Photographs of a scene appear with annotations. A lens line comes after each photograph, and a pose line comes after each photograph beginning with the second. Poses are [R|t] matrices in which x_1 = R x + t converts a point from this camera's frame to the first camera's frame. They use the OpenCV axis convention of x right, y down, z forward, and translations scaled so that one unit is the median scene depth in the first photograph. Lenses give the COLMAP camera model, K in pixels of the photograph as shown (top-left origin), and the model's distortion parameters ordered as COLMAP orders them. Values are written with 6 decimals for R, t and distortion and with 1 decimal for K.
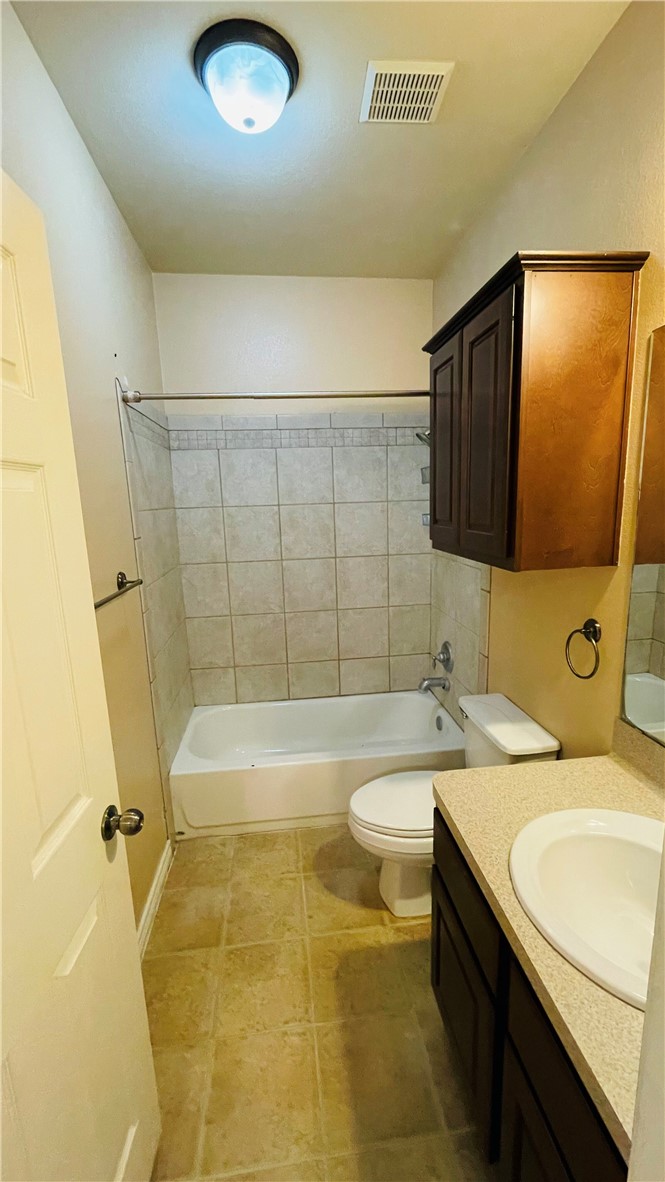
lens RADIAL K [[483.8, 0, 334.1], [0, 483.8, 592.5], [0, 0, 1]] dist [-0.003316, 0.000294]
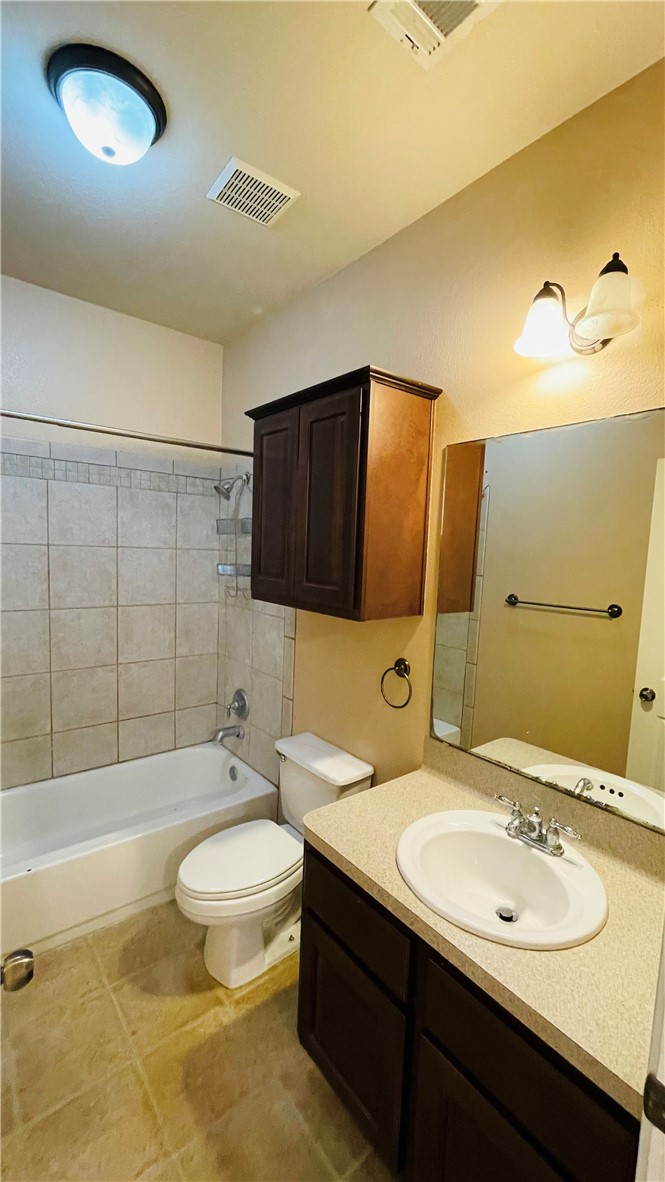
lens RADIAL K [[483.8, 0, 336.6], [0, 483.8, 592.1], [0, 0, 1]] dist [-0.003316, 0.000294]
pose [[0.840598, 0.013571, 0.541490, -0.226365], [0.037504, 0.995829, -0.083178, -0.013729], [-0.540360, 0.090227, 0.836583, 0.033957]]
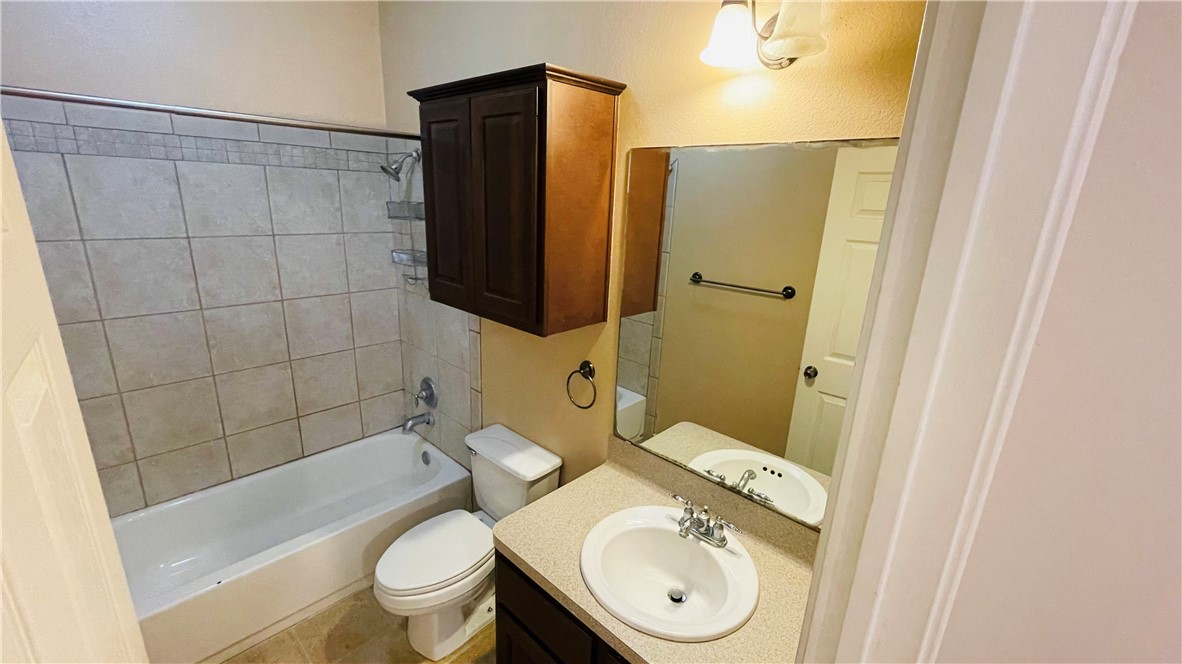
lens RADIAL K [[483.8, 0, 594.4], [0, 483.8, 330.9], [0, 0, 1]] dist [-0.003316, 0.000294]
pose [[0.760266, -0.113824, 0.639562, -0.200968], [0.055178, 0.992287, 0.111007, -0.131677], [-0.647264, -0.049105, 0.760683, 0.028262]]
